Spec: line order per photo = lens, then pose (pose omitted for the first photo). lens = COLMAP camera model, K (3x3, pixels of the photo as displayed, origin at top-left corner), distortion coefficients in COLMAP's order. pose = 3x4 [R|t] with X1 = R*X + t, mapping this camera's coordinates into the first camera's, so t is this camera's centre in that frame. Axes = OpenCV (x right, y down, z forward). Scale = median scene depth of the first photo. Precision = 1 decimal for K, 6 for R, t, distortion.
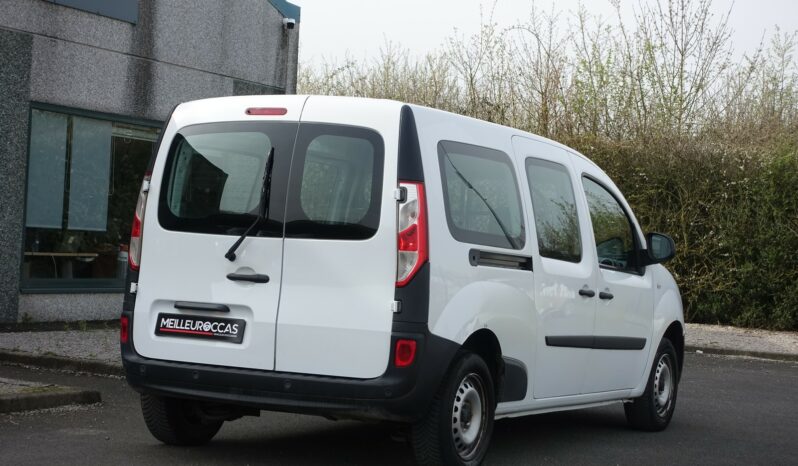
lens RADIAL K [[1552.3, 0, 400.0], [0, 1552.3, 229.5], [0, 0, 1]] dist [0.073793, 0.000000]
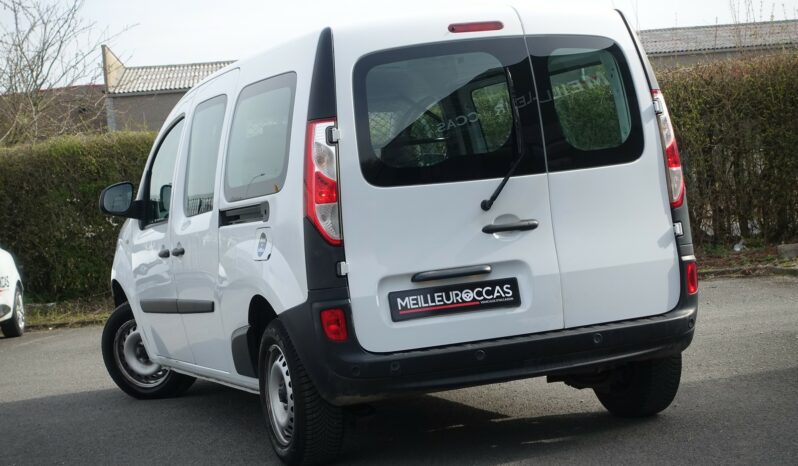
lens RADIAL K [[1552.3, 0, 399.4], [0, 1552.3, 234.3], [0, 0, 1]] dist [0.073793, 0.000000]
pose [[0.670519, -0.144671, 0.727650, -0.730892], [0.128723, 0.988613, 0.077939, -0.036715], [-0.730640, 0.041405, 0.681506, 0.471539]]
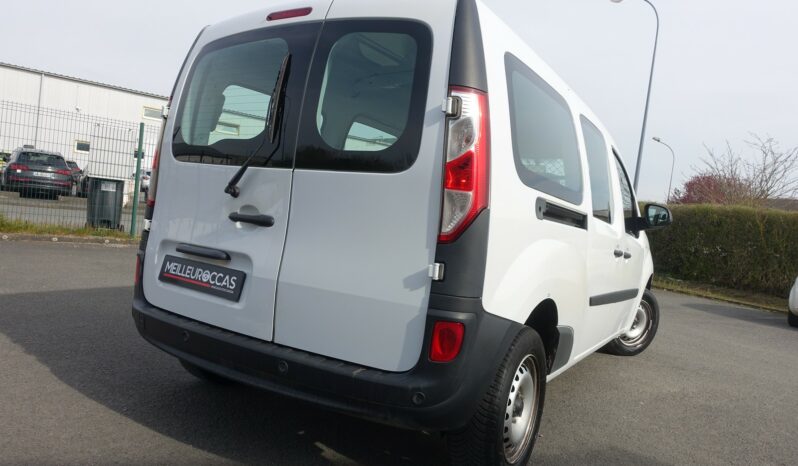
lens RADIAL K [[546.0, 0, 403.6], [0, 546.0, 234.6], [0, 0, 1]] dist [-0.009374, -0.001447]
pose [[0.996038, 0.052557, -0.071731, -0.000629], [-0.049718, 0.997930, 0.040799, 0.023542], [0.073727, -0.037071, 0.996589, 0.719738]]
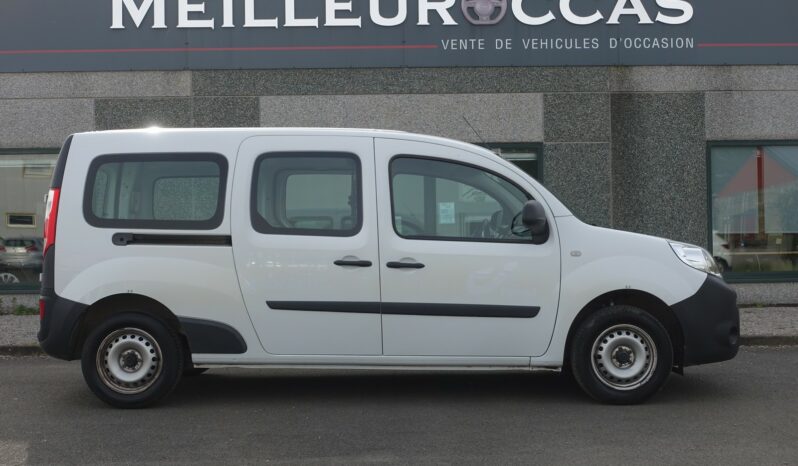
lens RADIAL K [[1005.2, 0, 399.2], [0, 1005.2, 233.6], [0, 0, 1]] dist [-0.038933, 0.000000]
pose [[0.478719, -0.070708, -0.875116, 0.898152], [0.050378, 0.997322, -0.053024, 0.070084], [0.876522, -0.018703, 0.480999, 0.801395]]
